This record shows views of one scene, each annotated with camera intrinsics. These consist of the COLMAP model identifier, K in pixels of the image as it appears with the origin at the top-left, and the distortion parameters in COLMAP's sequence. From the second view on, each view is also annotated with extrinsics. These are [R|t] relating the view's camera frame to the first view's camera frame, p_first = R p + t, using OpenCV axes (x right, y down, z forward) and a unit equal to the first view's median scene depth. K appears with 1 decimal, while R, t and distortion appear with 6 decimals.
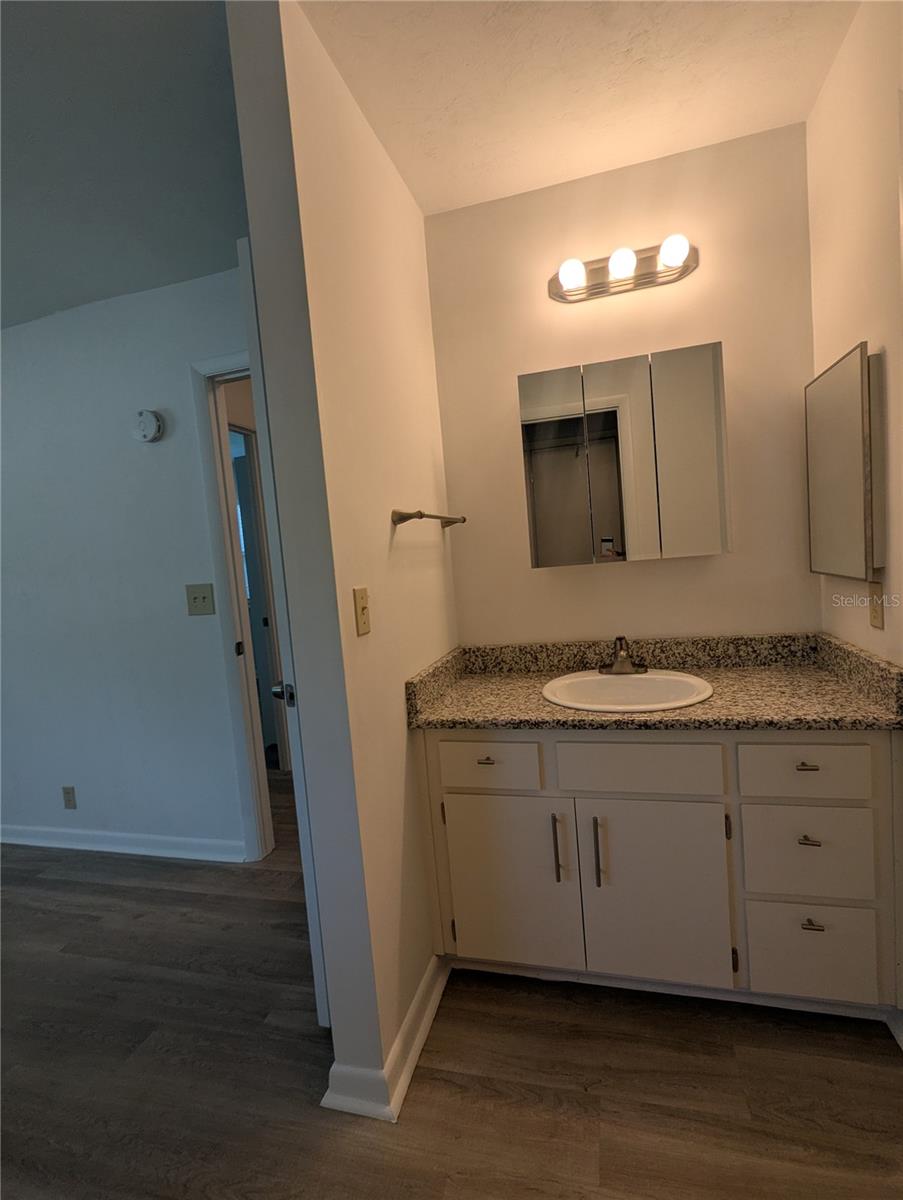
lens RADIAL K [[570.8, 0, 451.1], [0, 570.8, 597.9], [0, 0, 1]] dist [-0.000128, 0.000327]
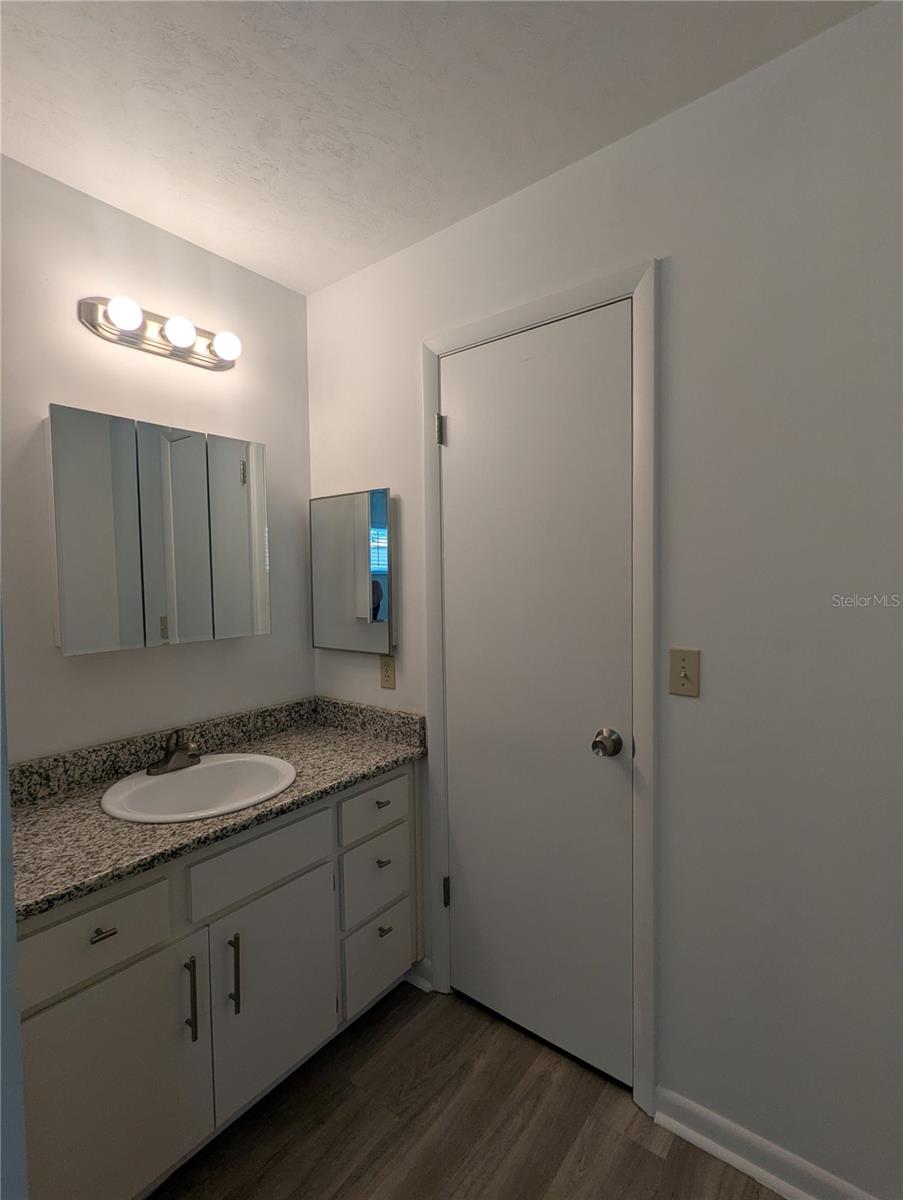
lens RADIAL K [[570.8, 0, 451.1], [0, 570.8, 597.9], [0, 0, 1]] dist [-0.000128, 0.000327]
pose [[0.380809, 0.037420, 0.923896, -0.446419], [0.058822, 0.996177, -0.064593, -0.062193], [-0.922781, 0.078943, 0.377152, 0.290439]]
